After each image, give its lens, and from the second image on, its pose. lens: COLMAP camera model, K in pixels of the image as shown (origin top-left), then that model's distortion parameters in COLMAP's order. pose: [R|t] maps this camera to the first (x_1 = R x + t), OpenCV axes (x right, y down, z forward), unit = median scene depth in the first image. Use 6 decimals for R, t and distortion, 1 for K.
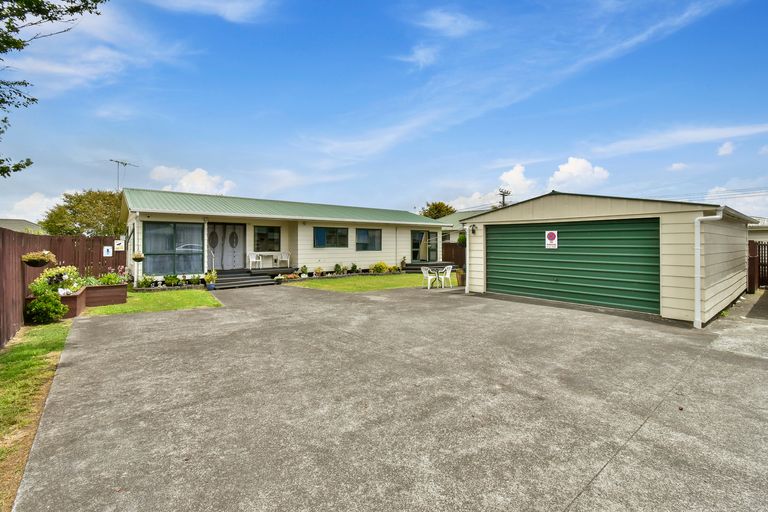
lens RADIAL K [[345.7, 0, 384.0], [0, 345.7, 256.0], [0, 0, 1]] dist [0.002339, 0.000442]
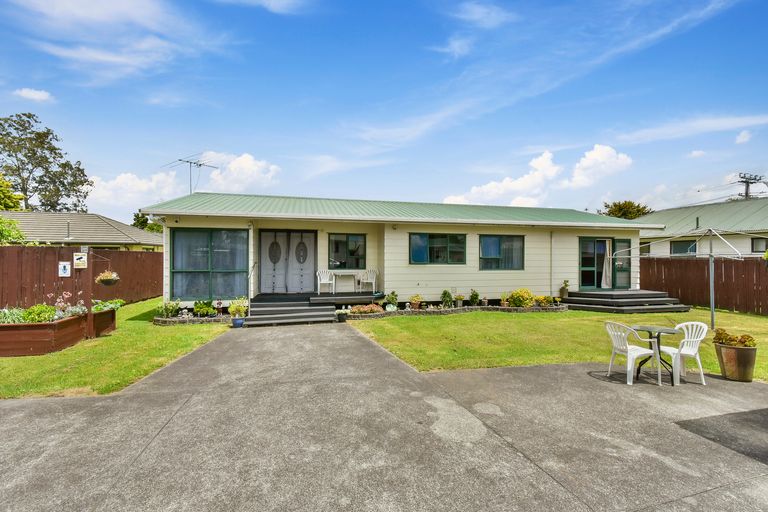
lens RADIAL K [[345.7, 0, 384.0], [0, 345.7, 256.0], [0, 0, 1]] dist [0.002339, 0.000442]
pose [[0.904944, 0.002642, -0.425523, 0.033103], [-0.019421, 0.999195, -0.035098, -0.015801], [0.425087, 0.040026, 0.904267, 0.375652]]
